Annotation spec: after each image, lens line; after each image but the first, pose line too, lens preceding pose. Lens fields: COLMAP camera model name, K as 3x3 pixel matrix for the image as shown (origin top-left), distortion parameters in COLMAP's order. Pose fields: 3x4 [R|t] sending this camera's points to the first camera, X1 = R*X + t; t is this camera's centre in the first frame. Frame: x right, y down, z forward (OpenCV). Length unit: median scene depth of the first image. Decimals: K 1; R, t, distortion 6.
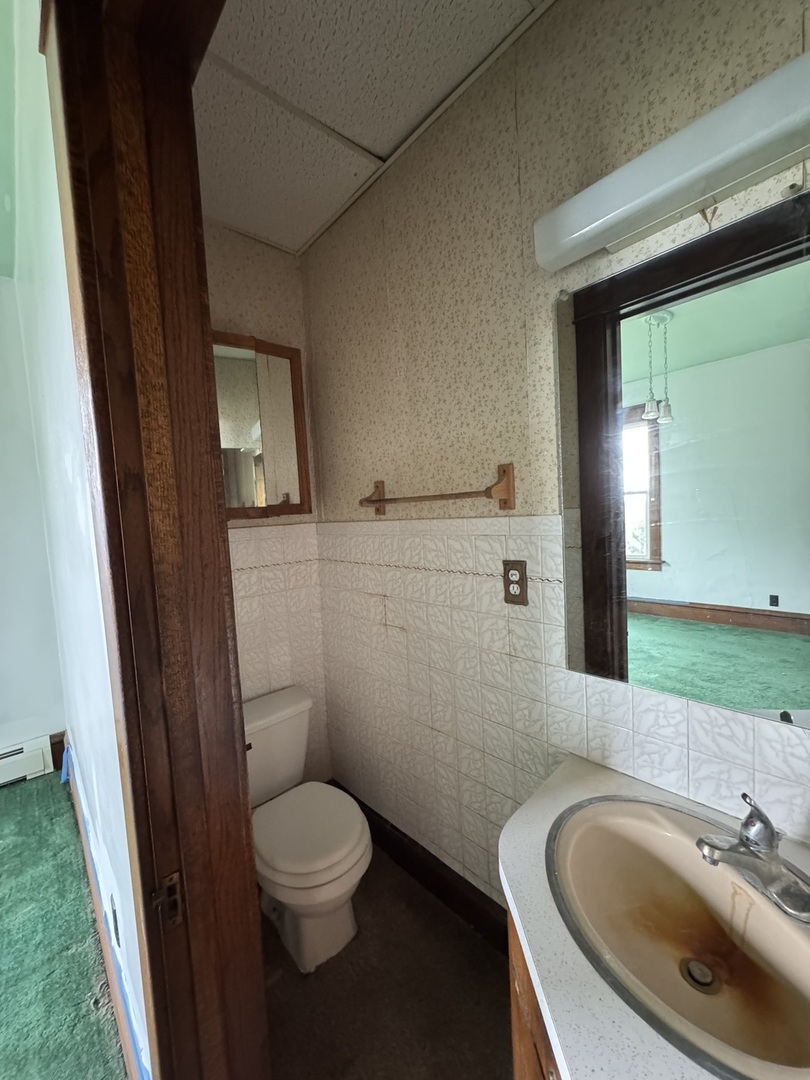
lens RADIAL K [[431.7, 0, 405.0], [0, 431.7, 540.0], [0, 0, 1]] dist [-0.002668, 0.000087]
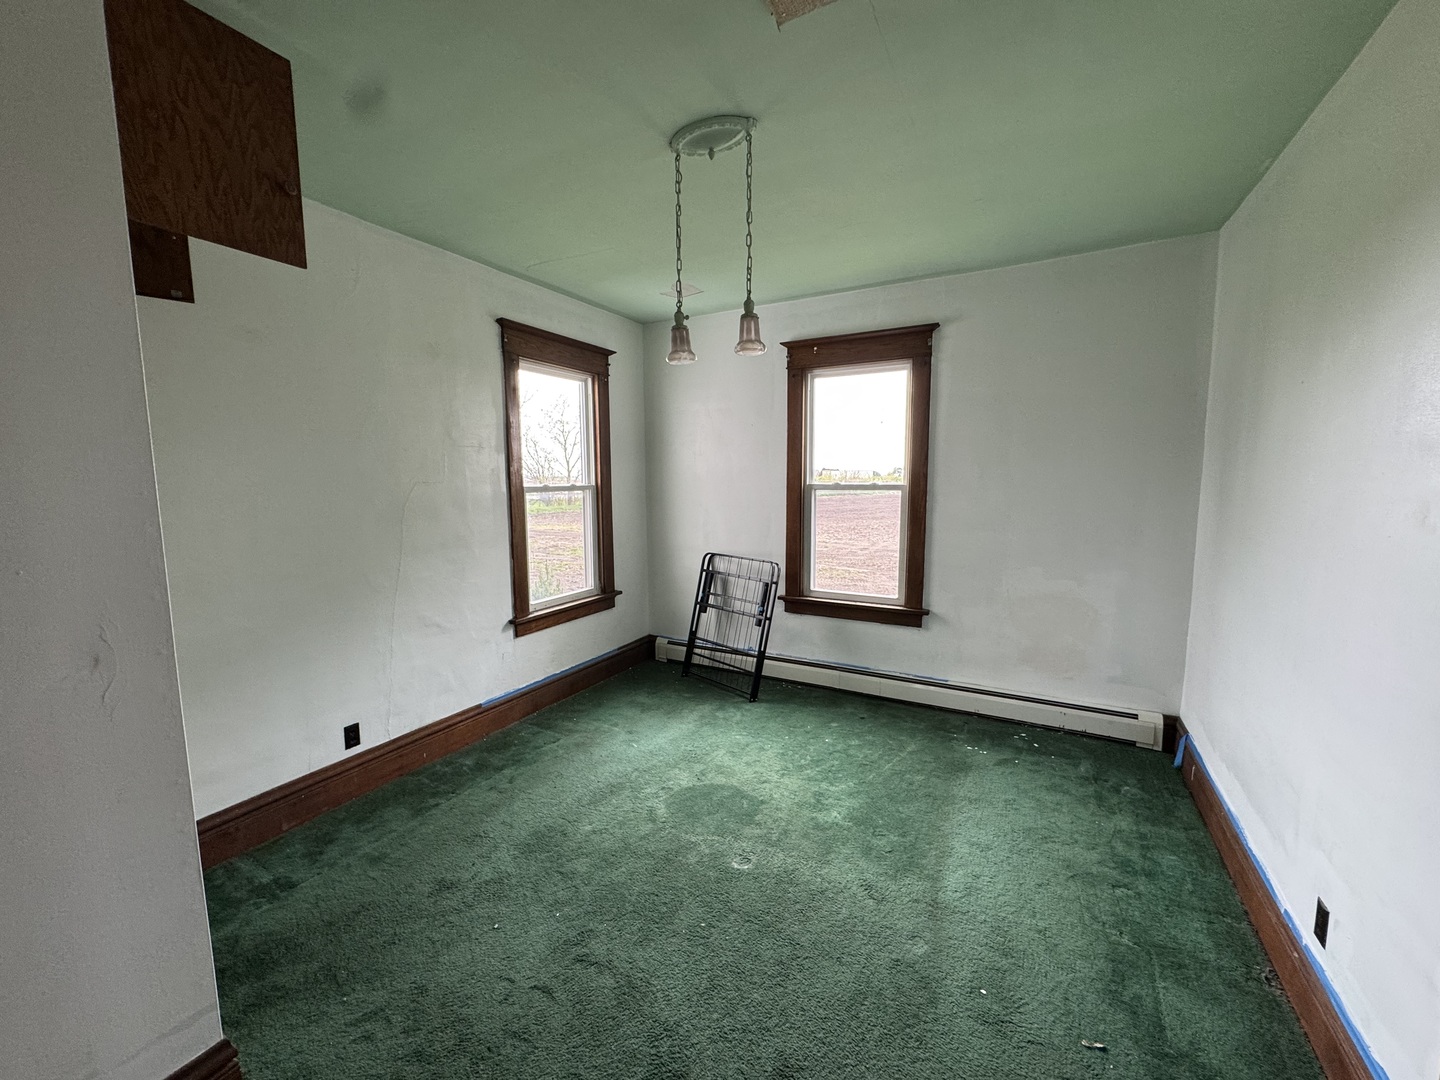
lens RADIAL K [[575.7, 0, 720.0], [0, 575.7, 540.0], [0, 0, 1]] dist [-0.002668, 0.000087]
pose [[0.331422, 0.161436, -0.929569, -0.030336], [-0.079472, 0.986528, 0.142993, -0.085142], [0.940130, 0.026483, 0.339786, -0.804106]]
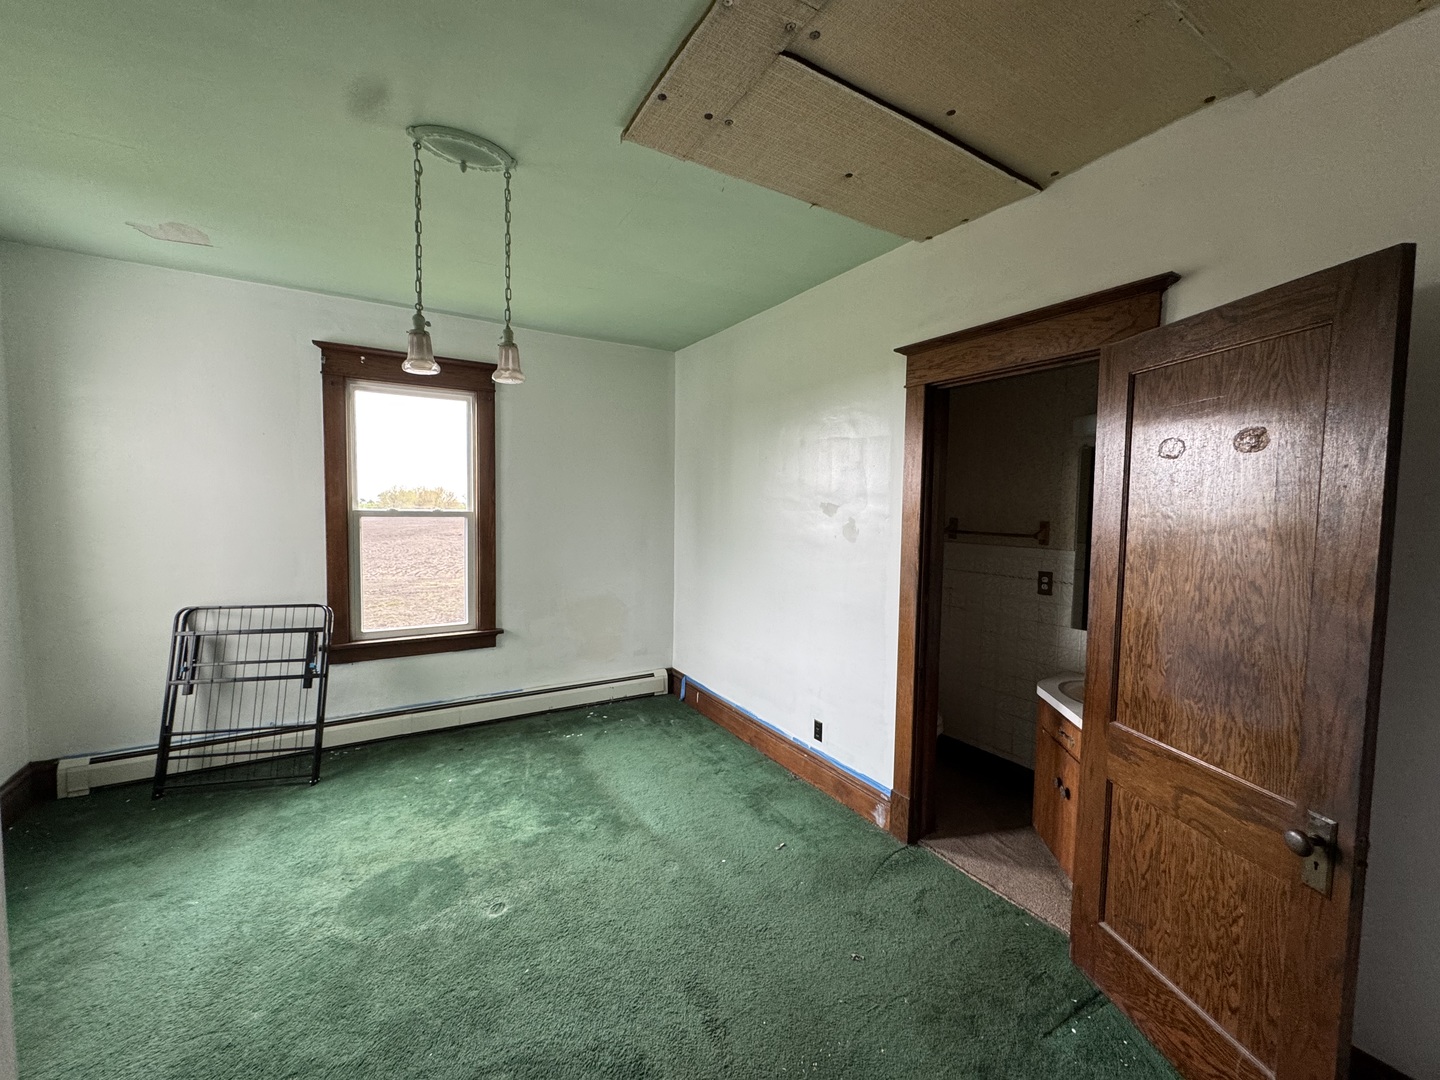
lens RADIAL K [[575.7, 0, 720.0], [0, 575.7, 540.0], [0, 0, 1]] dist [-0.002668, 0.000087]
pose [[0.980789, 0.083275, -0.176405, -0.714519], [-0.084614, 0.996414, -0.000065, 0.028441], [0.175767, 0.014990, 0.984318, -1.740556]]
